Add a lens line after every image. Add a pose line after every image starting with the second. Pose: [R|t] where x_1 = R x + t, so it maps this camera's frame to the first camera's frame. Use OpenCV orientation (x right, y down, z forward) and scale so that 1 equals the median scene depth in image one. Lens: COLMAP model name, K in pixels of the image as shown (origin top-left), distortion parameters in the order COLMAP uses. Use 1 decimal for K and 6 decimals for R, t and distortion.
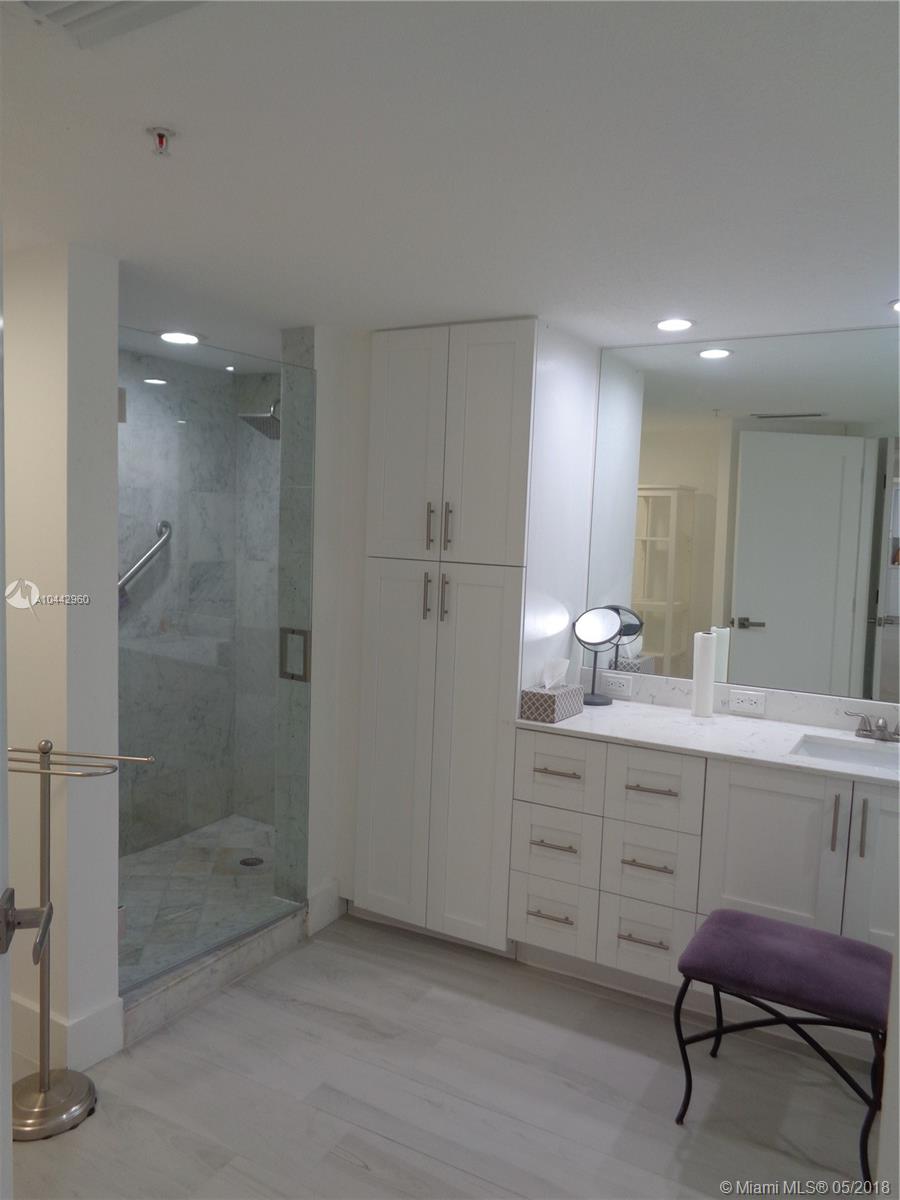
lens RADIAL K [[901.6, 0, 448.7], [0, 901.6, 599.1], [0, 0, 1]] dist [-0.011102, 0.000112]
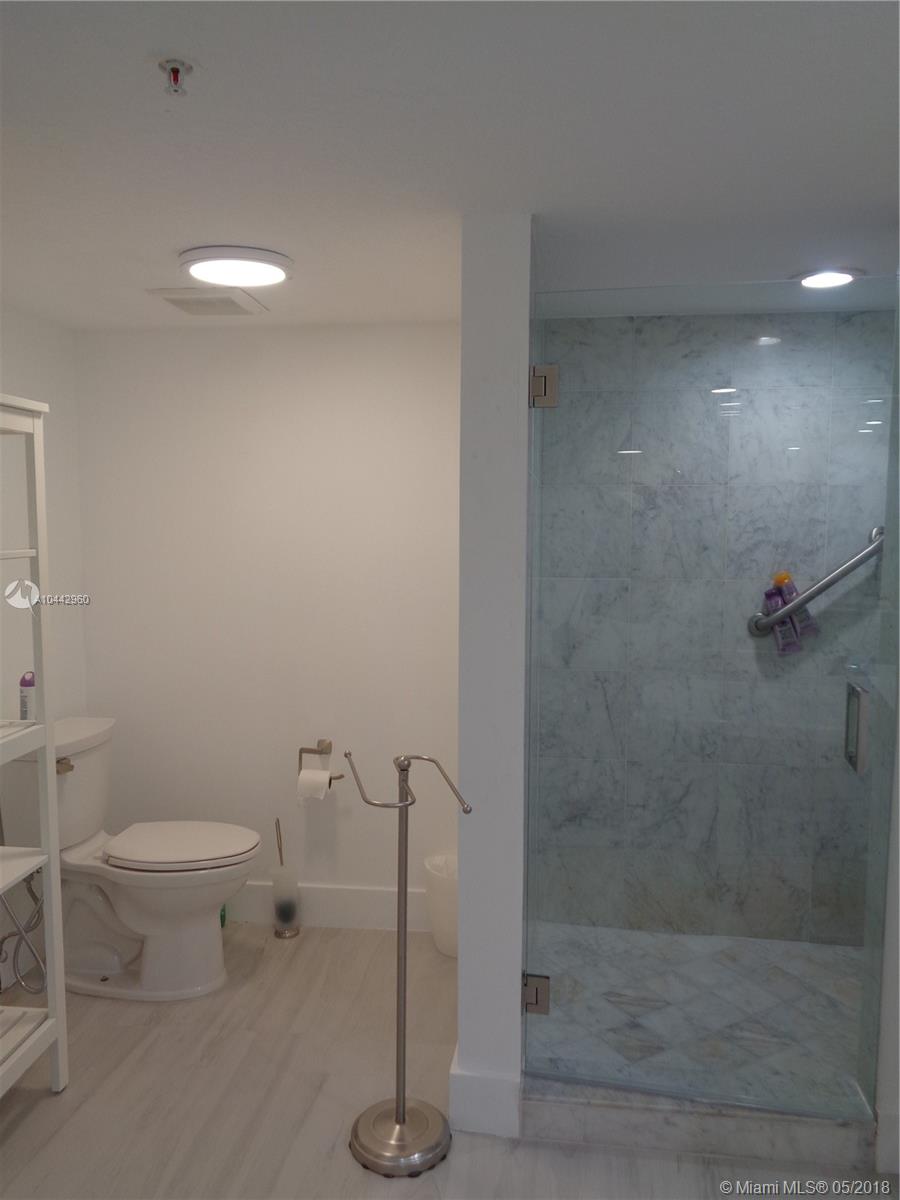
lens RADIAL K [[901.6, 0, 449.6], [0, 901.6, 598.1], [0, 0, 1]] dist [-0.011102, 0.000112]
pose [[0.408192, 0.071392, -0.910100, 0.308446], [-0.094256, 0.994905, 0.035769, -0.028477], [0.908017, 0.071182, 0.412841, 0.492313]]
